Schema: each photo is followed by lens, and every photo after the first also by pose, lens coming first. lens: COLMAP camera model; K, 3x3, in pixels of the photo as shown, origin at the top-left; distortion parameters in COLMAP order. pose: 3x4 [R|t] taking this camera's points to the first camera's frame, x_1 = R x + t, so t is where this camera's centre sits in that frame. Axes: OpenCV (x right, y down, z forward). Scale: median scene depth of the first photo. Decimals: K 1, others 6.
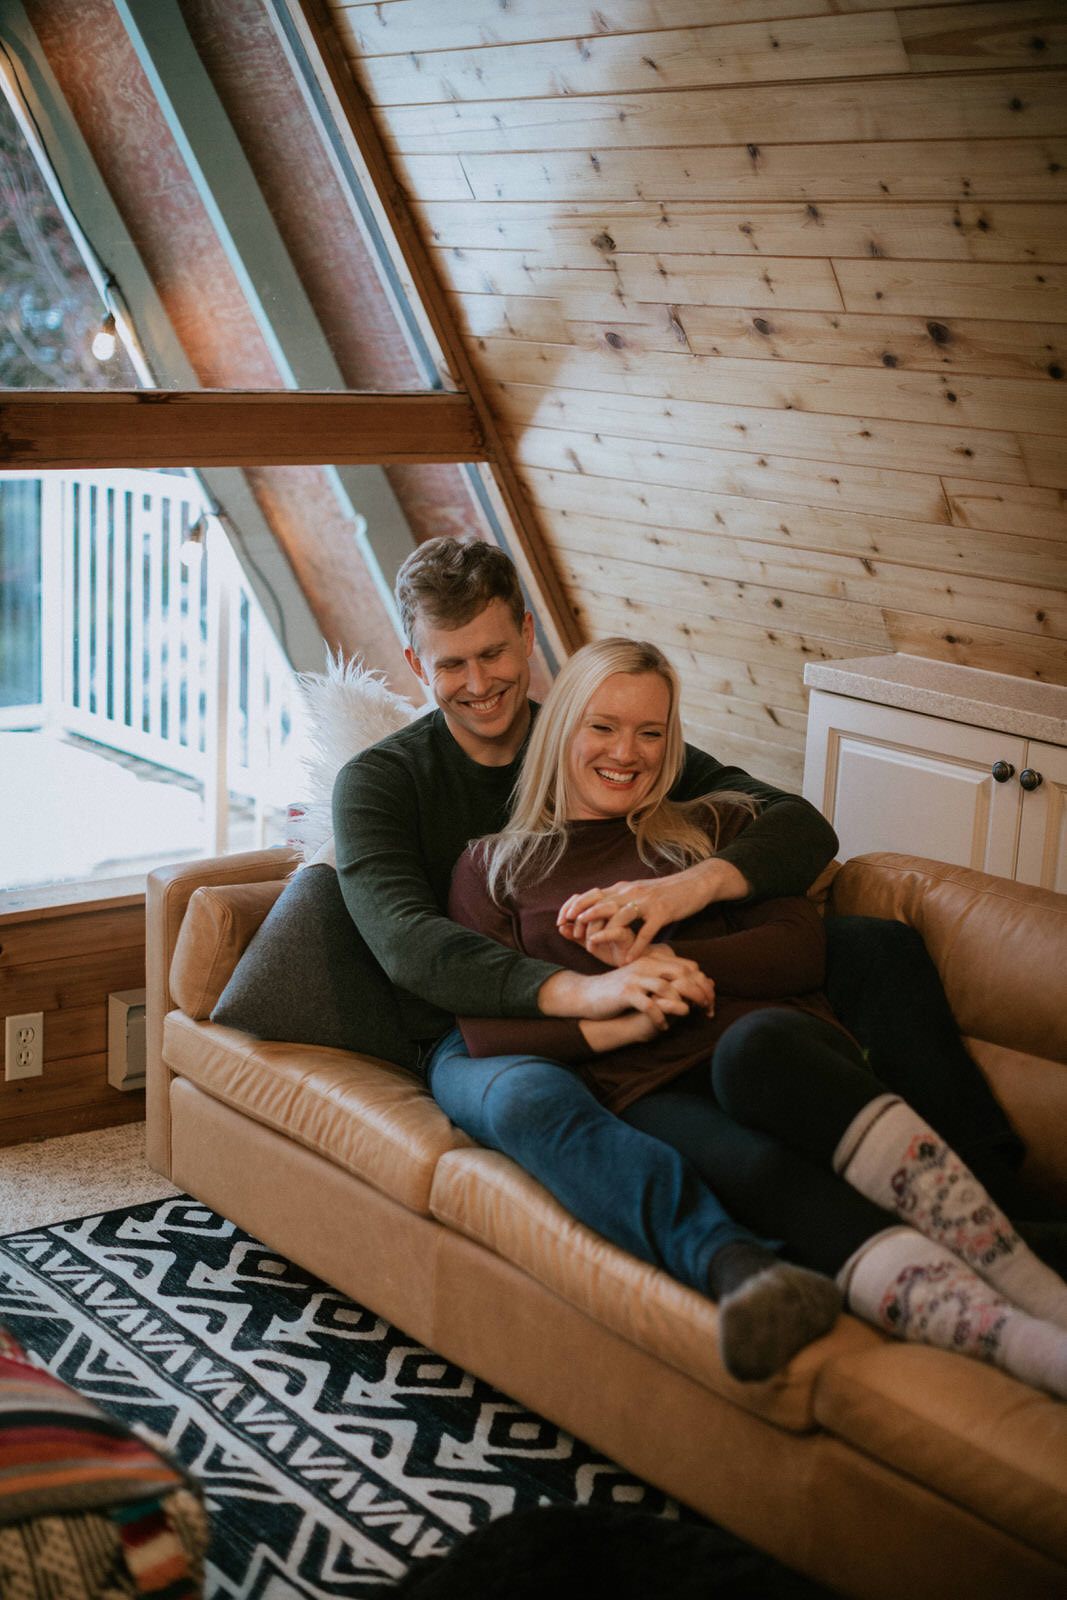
lens RADIAL K [[2411.9, 0, 537.9], [0, 2411.9, 803.5], [0, 0, 1]] dist [-0.054736, 0.000000]
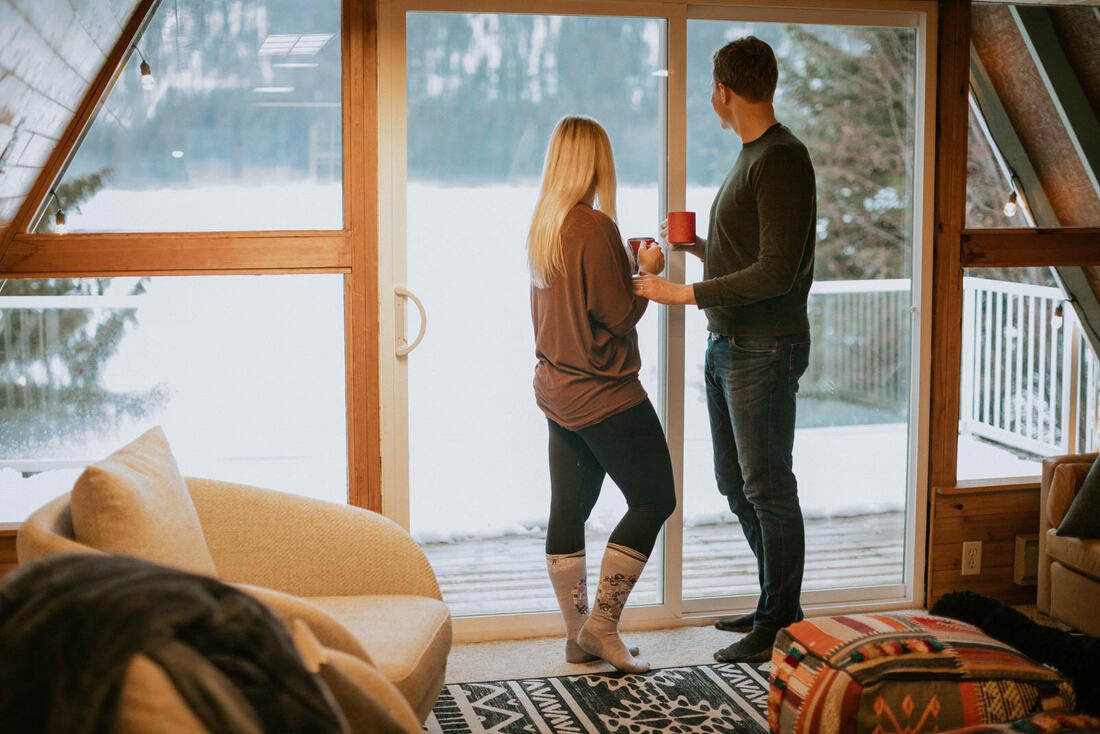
lens RADIAL K [[1658.2, 0, 546.3], [0, 1658.2, 369.6], [0, 0, 1]] dist [-0.054736, 0.000000]
pose [[0.908898, 0.000176, -0.417019, 0.026159], [-0.042126, 0.994923, -0.091394, 0.066028], [0.414886, 0.100635, 0.904291, -0.297215]]
